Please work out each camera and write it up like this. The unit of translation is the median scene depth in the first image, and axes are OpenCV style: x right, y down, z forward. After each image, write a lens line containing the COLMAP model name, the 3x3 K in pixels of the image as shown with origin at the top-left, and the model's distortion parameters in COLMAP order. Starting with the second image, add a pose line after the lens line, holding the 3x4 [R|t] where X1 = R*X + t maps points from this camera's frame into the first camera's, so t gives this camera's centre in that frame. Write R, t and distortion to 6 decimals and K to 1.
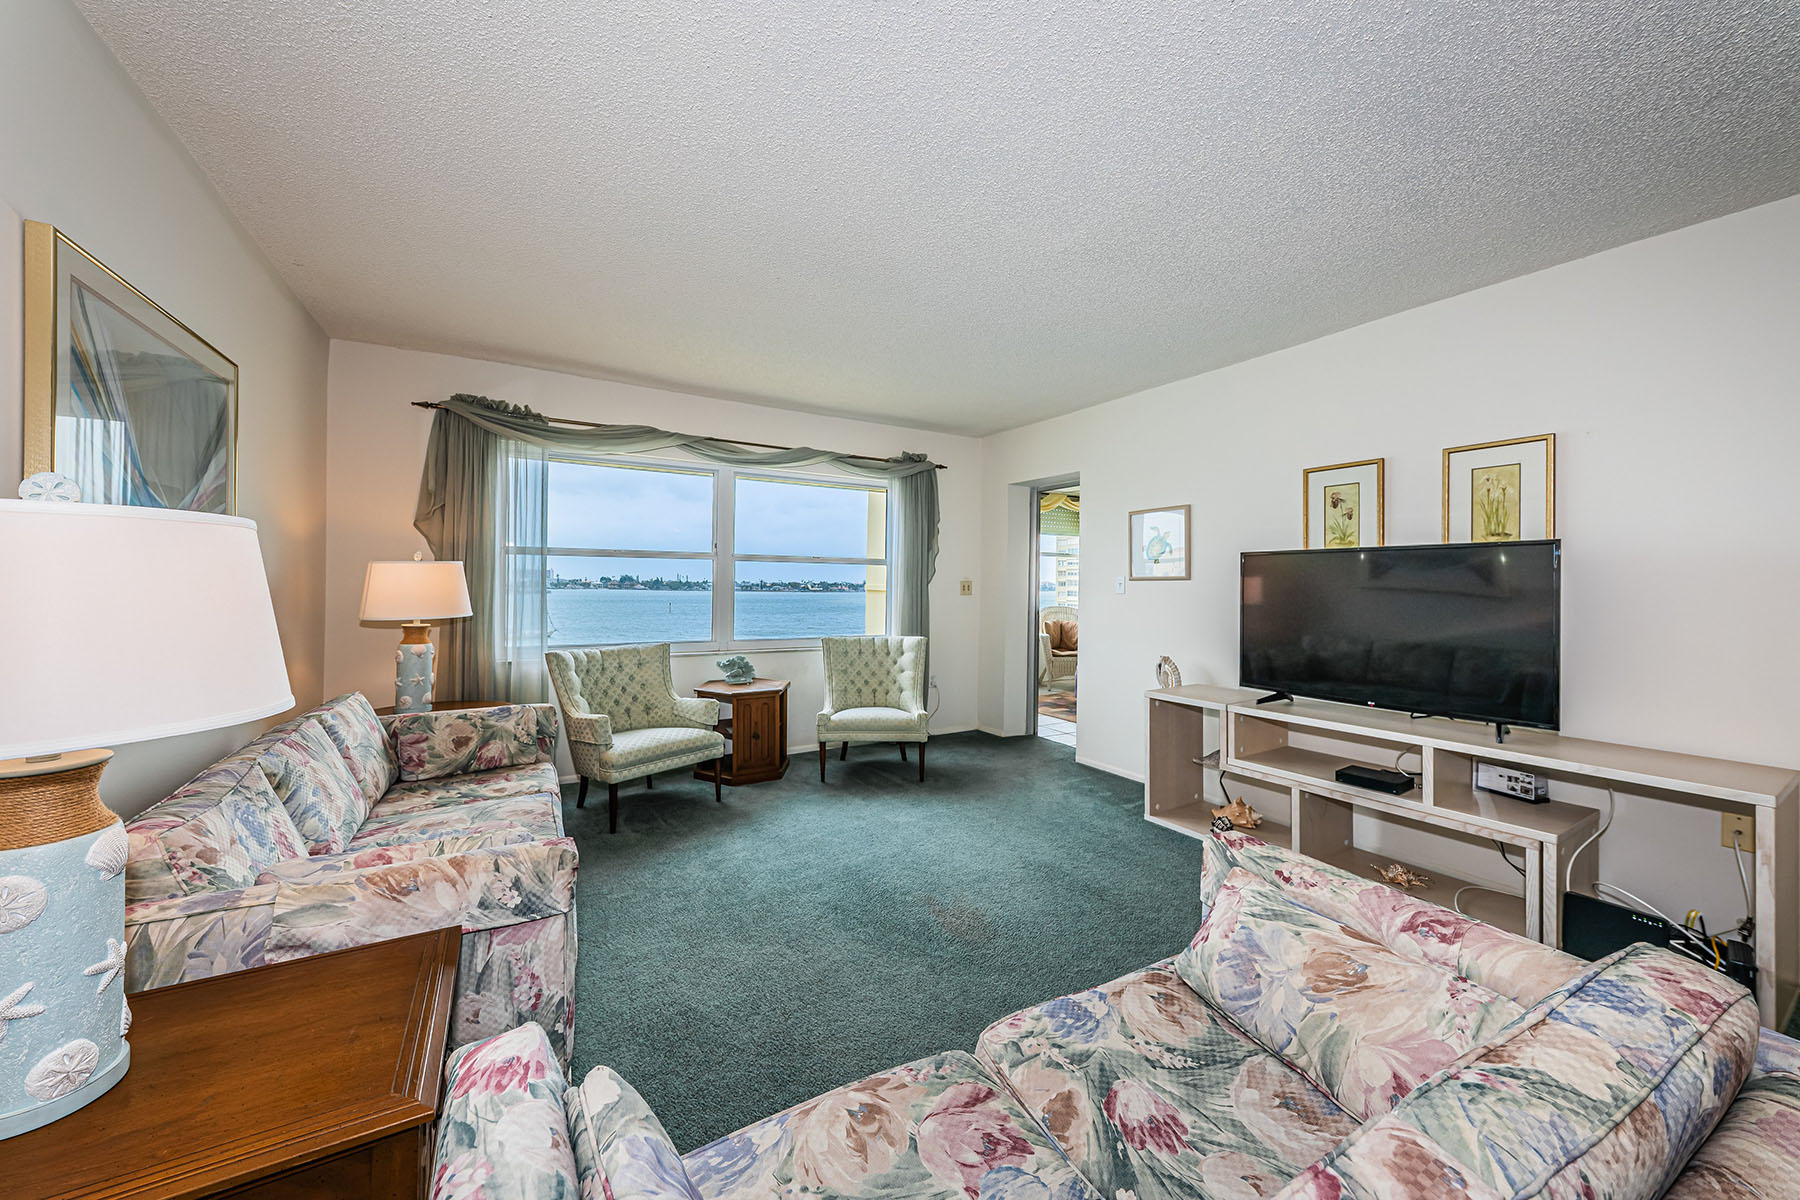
lens RADIAL K [[659.9, 0, 903.7], [0, 659.9, 585.5], [0, 0, 1]] dist [0.000833, 0.000063]
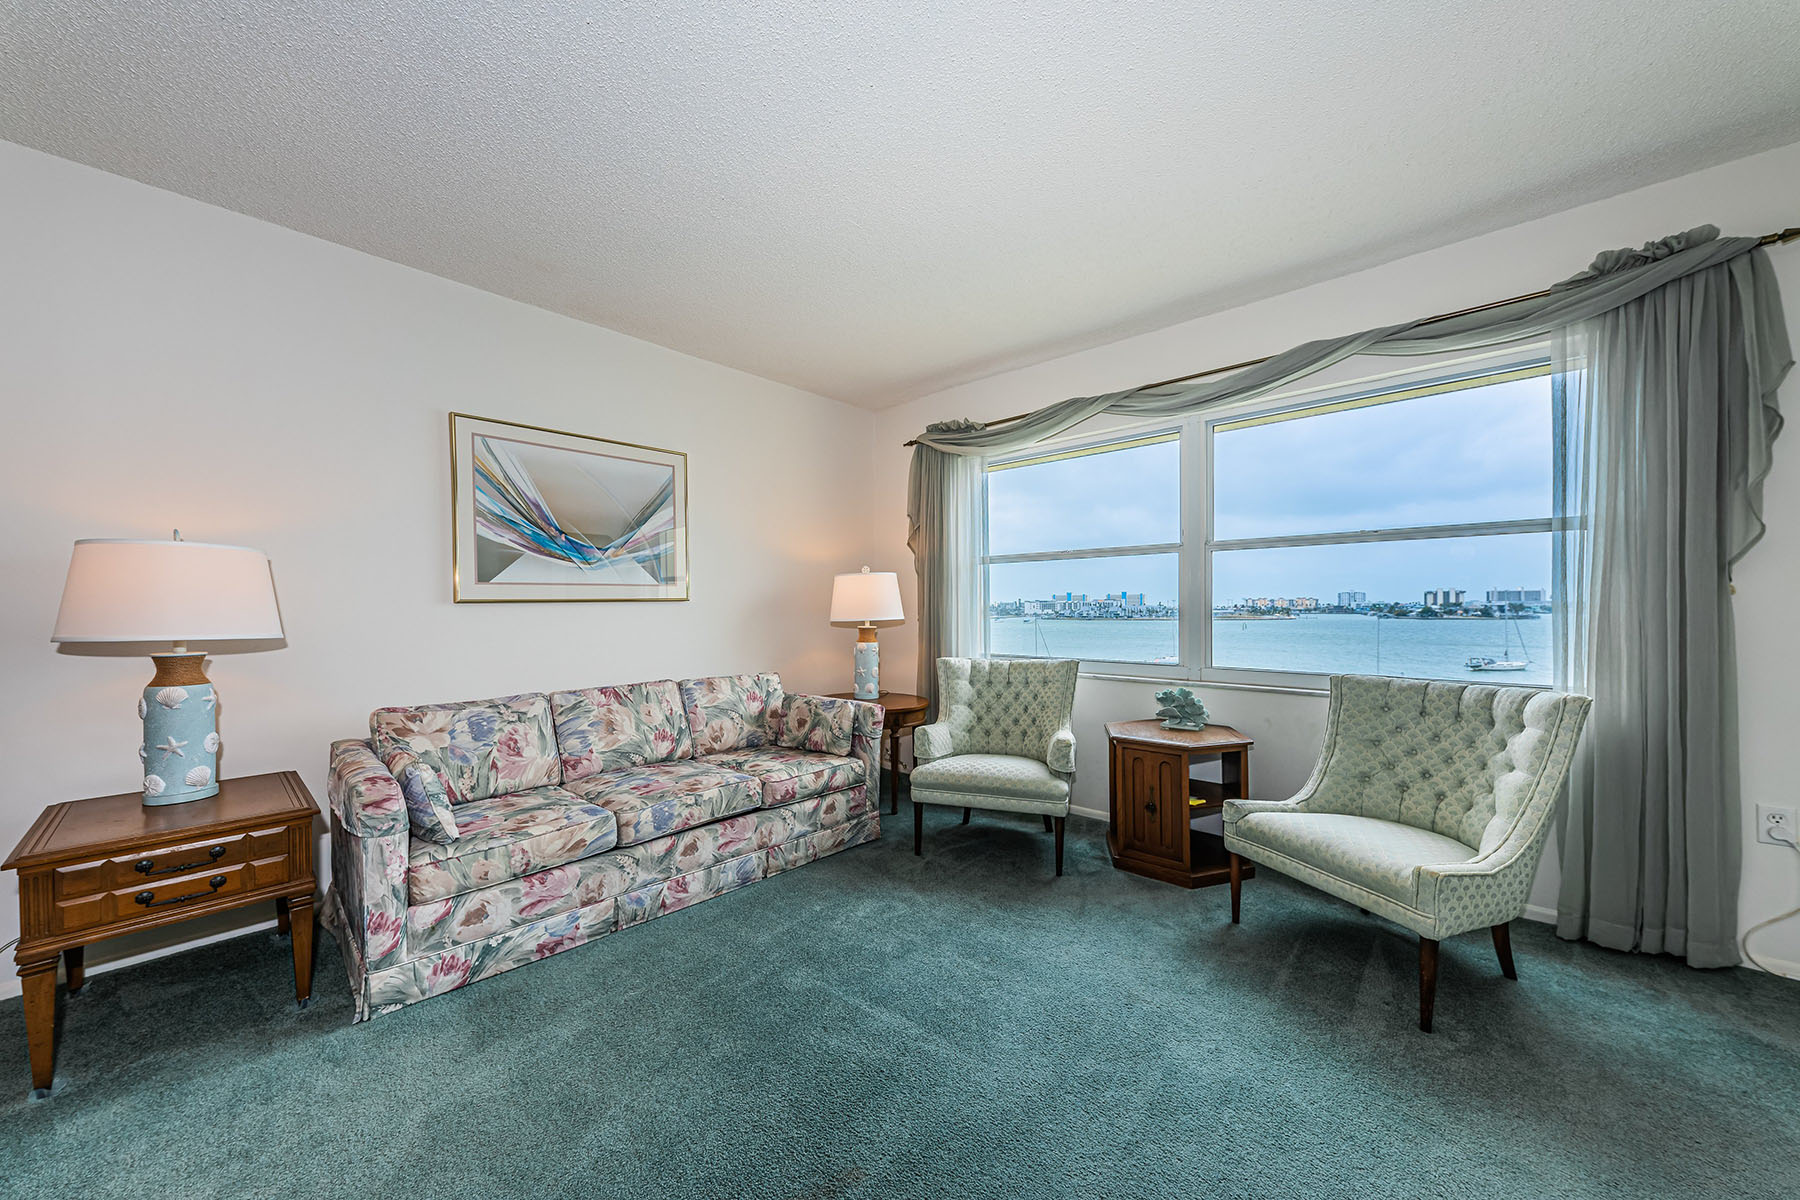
lens RADIAL K [[638.5, 0, 900.4], [0, 638.5, 612.5], [0, 0, 1]] dist [0.001701, 0.000014]
pose [[0.290541, -0.004664, -0.956851, 0.336203], [0.007507, 0.999968, -0.002594, 0.030542], [0.956833, -0.006430, 0.290566, 0.588582]]
